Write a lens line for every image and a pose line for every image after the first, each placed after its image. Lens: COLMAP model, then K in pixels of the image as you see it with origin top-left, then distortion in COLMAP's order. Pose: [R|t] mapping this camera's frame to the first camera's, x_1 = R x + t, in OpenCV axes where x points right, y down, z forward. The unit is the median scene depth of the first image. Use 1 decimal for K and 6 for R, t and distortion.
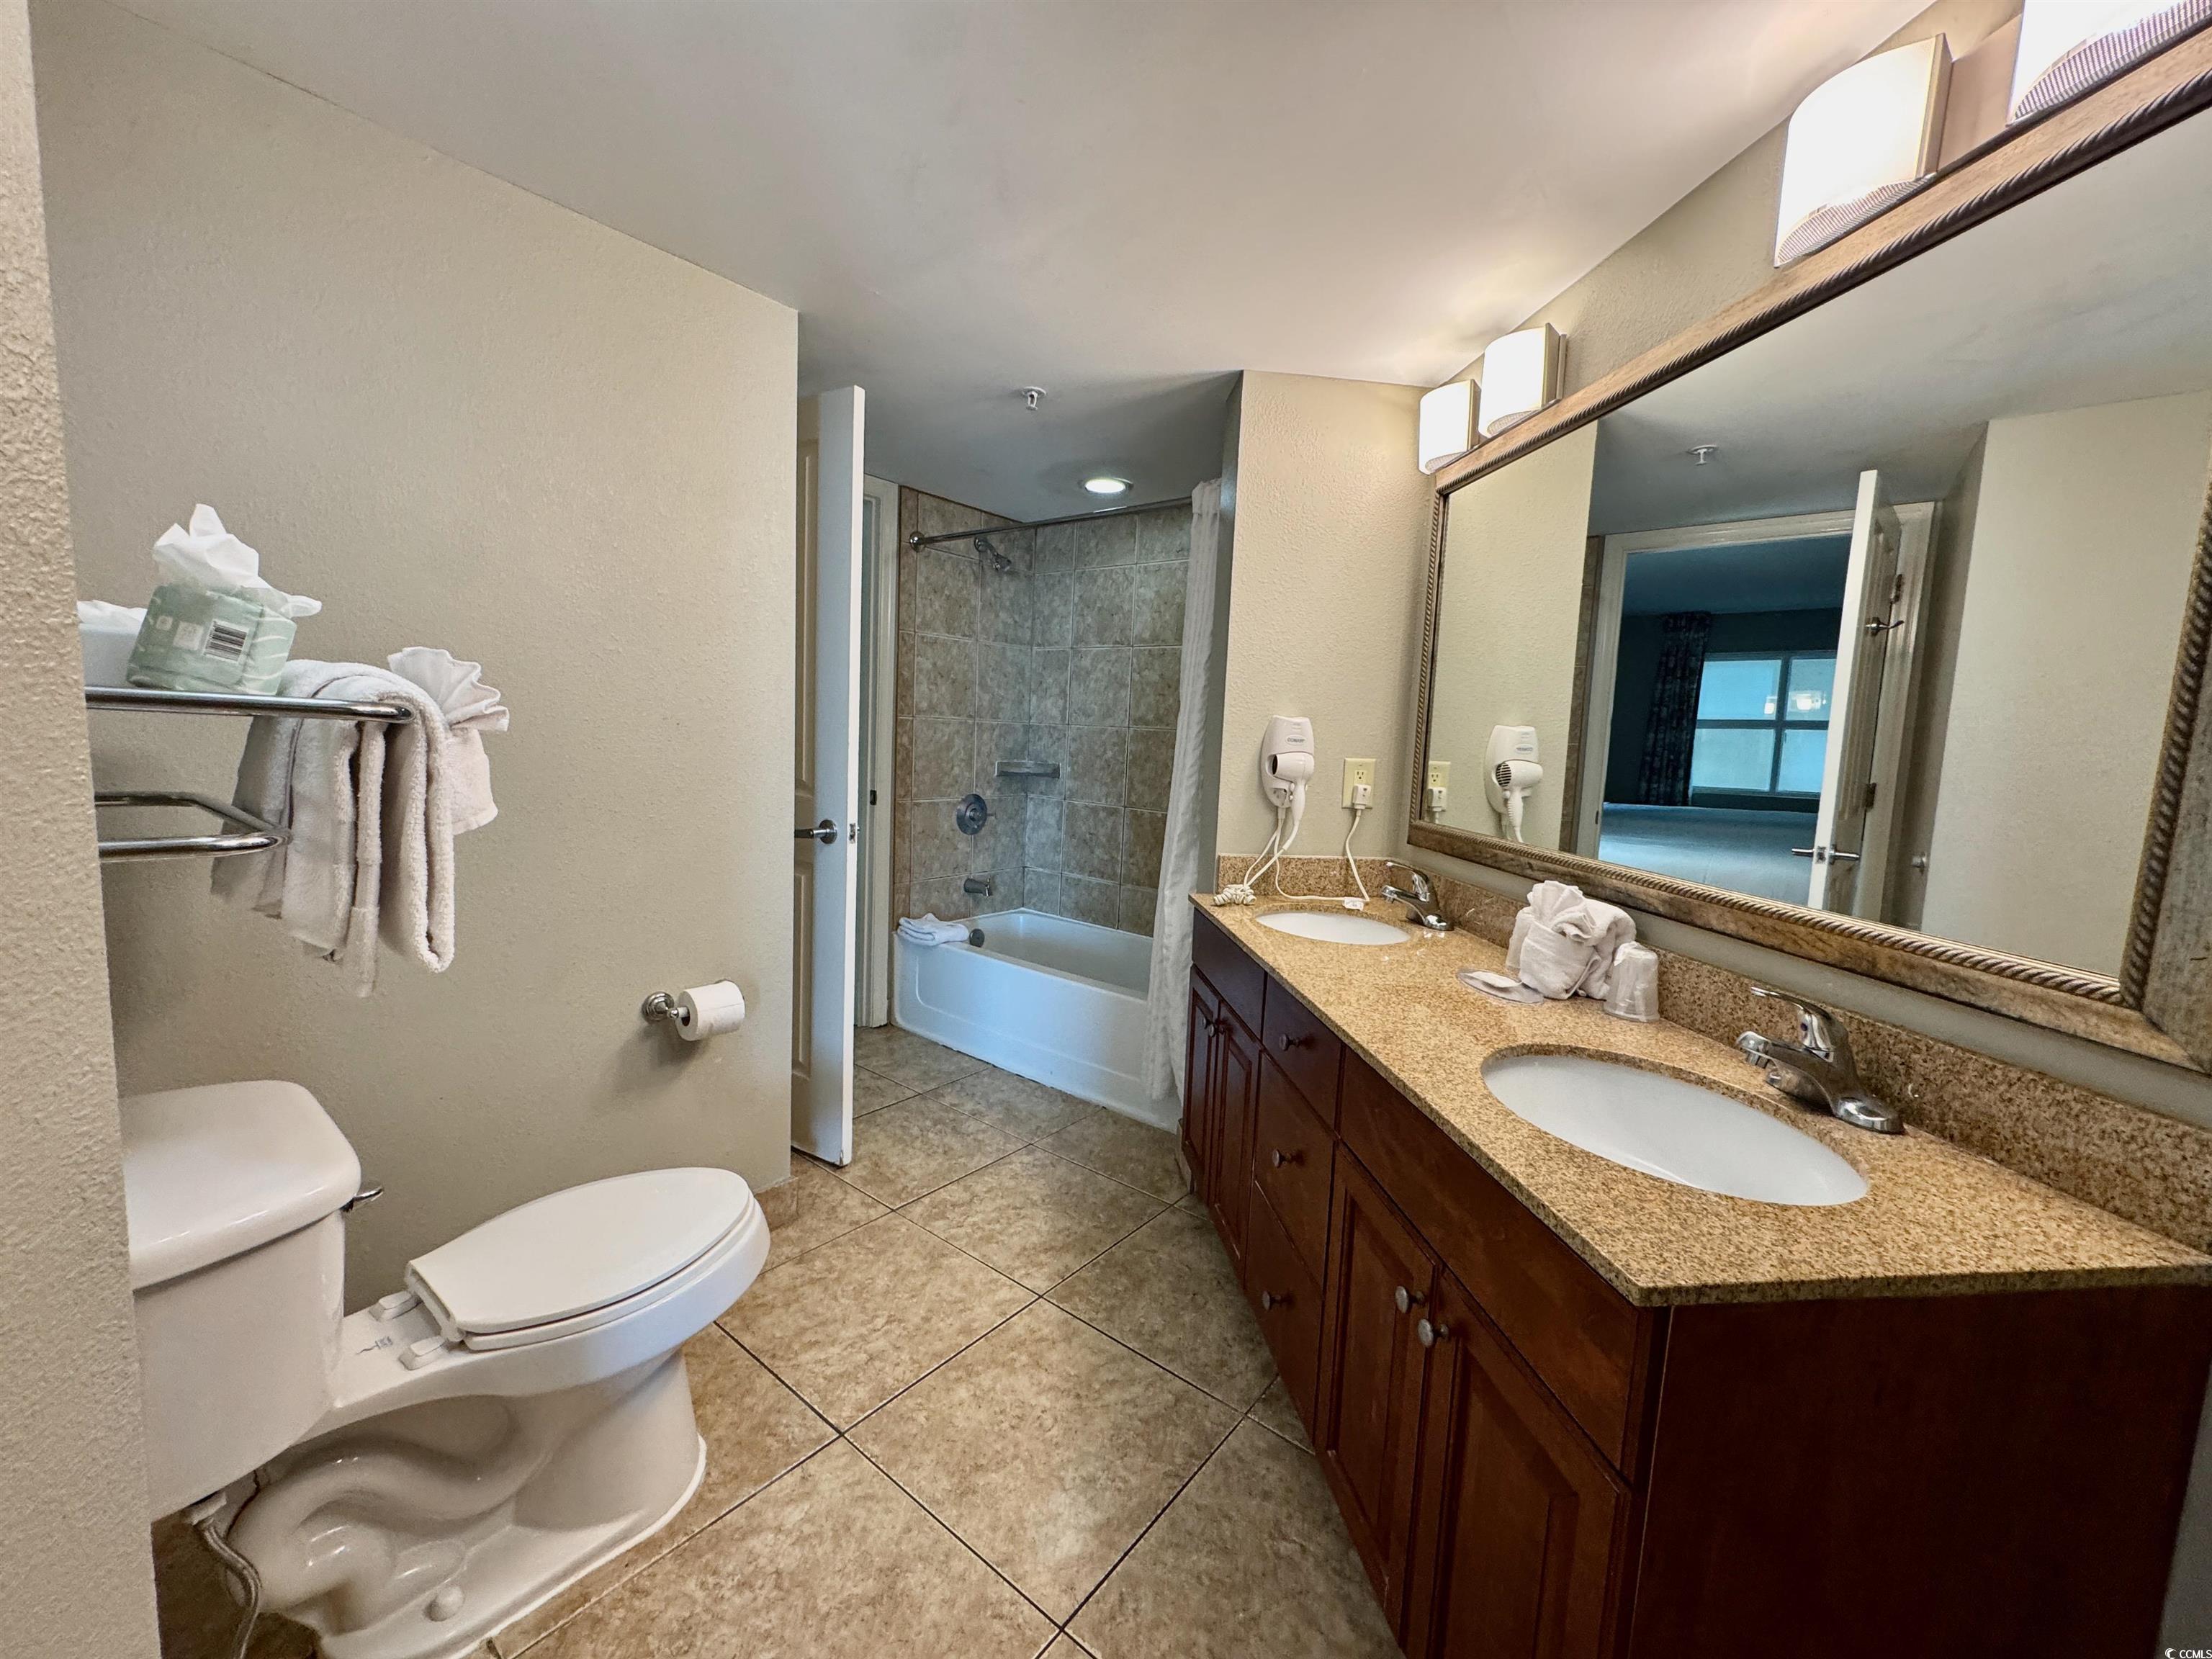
lens RADIAL K [[880.2, 0, 1106.0], [0, 880.2, 829.5], [0, 0, 1]] dist [-0.003512, 0.000244]
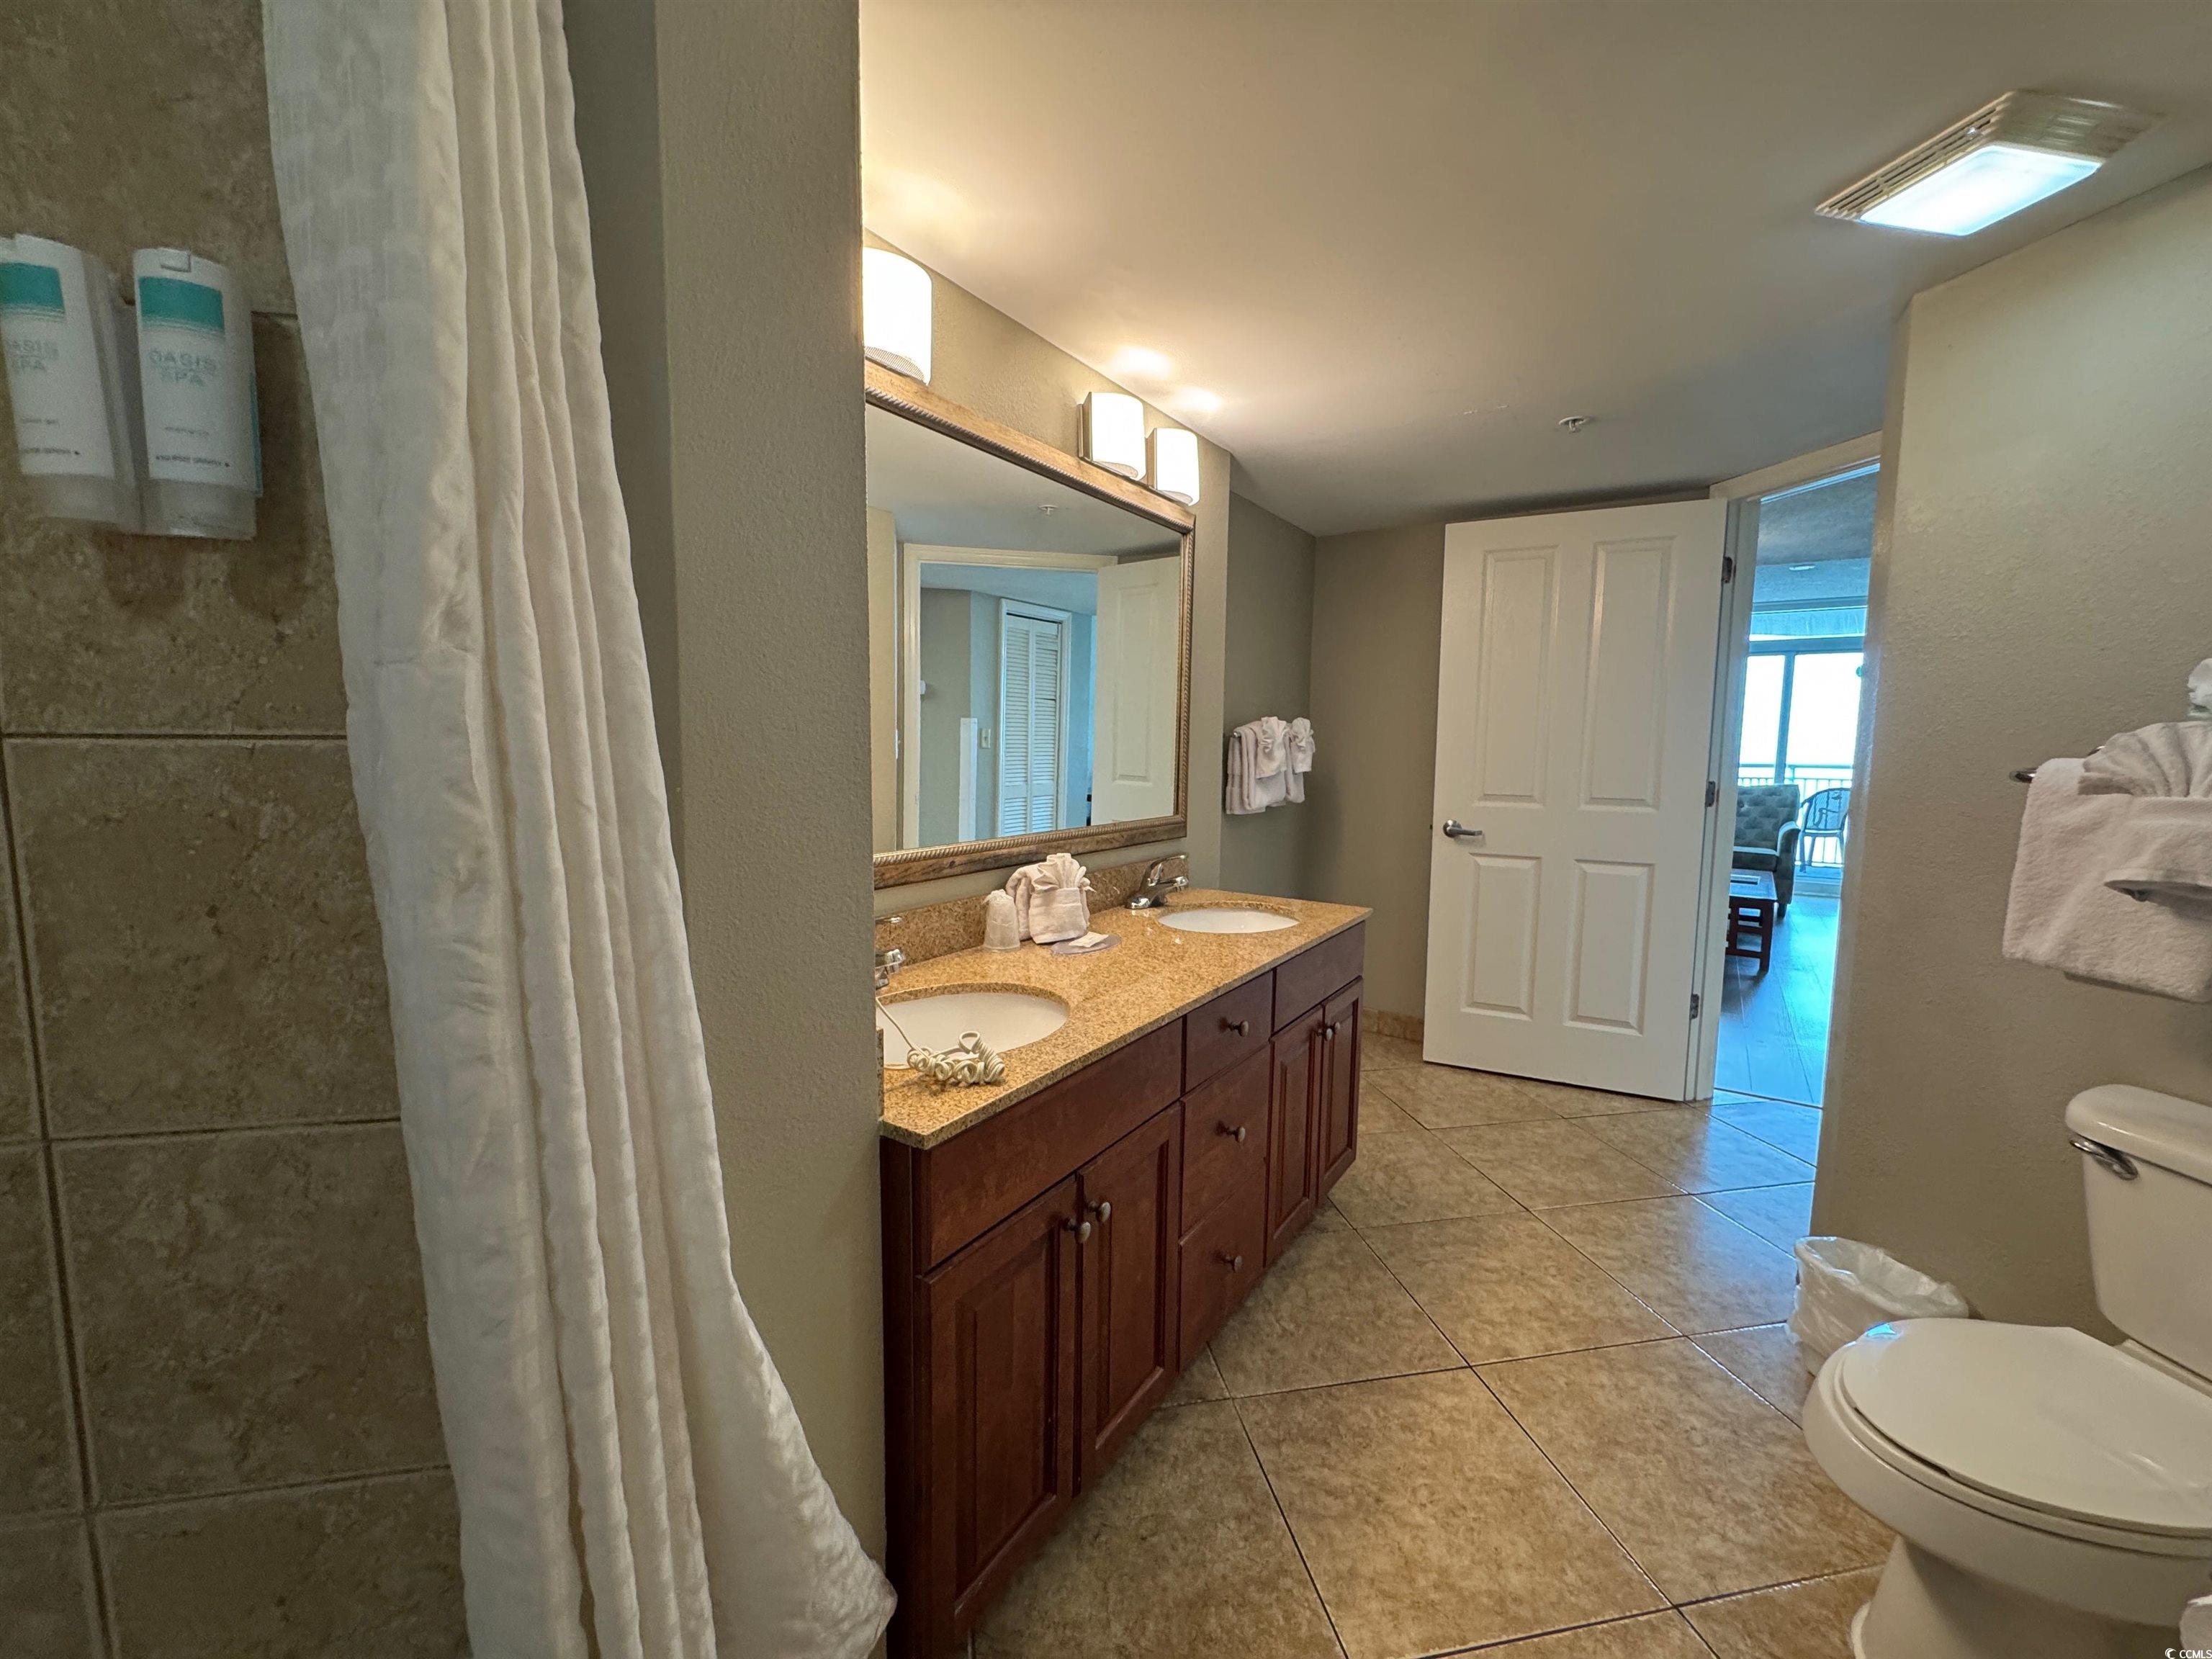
lens RADIAL K [[880.2, 0, 1106.0], [0, 880.2, 829.5], [0, 0, 1]] dist [-0.003512, 0.000244]
pose [[-0.758271, -0.116678, 0.641413, -0.268493], [0.029558, 0.976690, 0.212610, -0.186669], [-0.651269, 0.180175, -0.737147, 1.461178]]
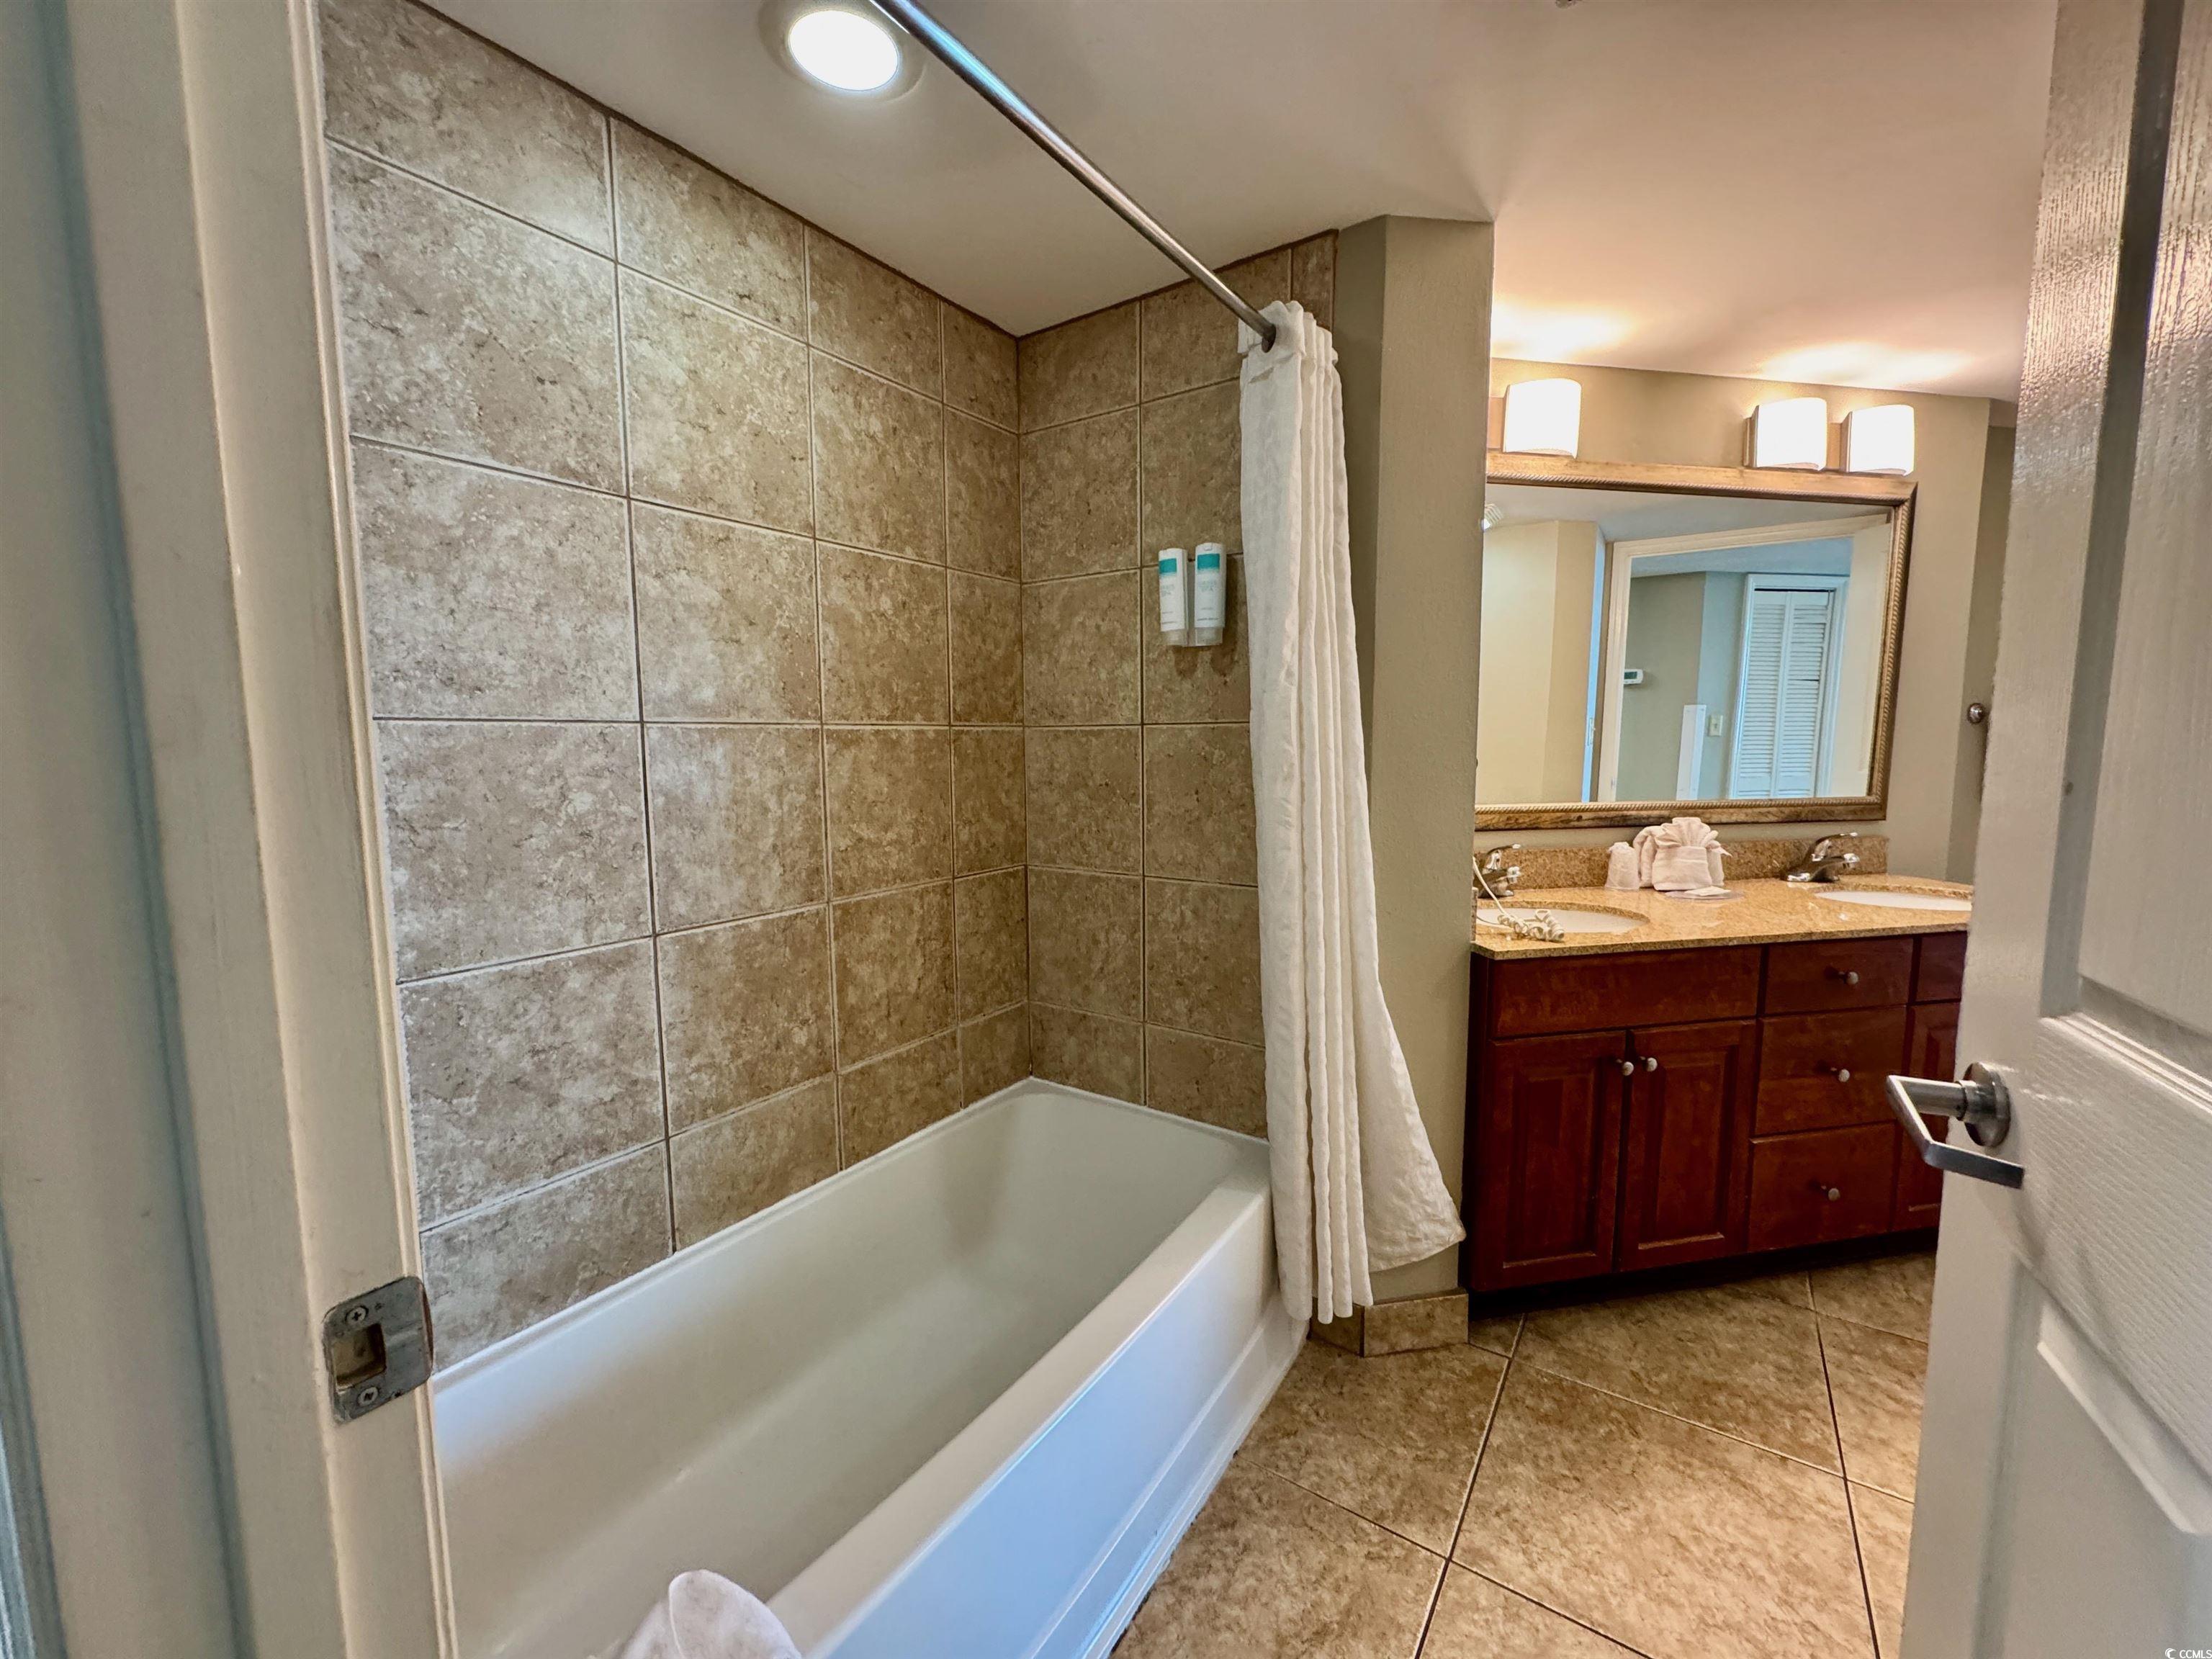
lens RADIAL K [[880.2, 0, 1106.0], [0, 880.2, 829.5], [0, 0, 1]] dist [-0.003512, 0.000244]
pose [[-0.075824, -0.146305, 0.986329, -0.683347], [0.116281, 0.981130, 0.154473, -0.203439], [-0.990318, 0.126404, -0.057381, 1.597698]]
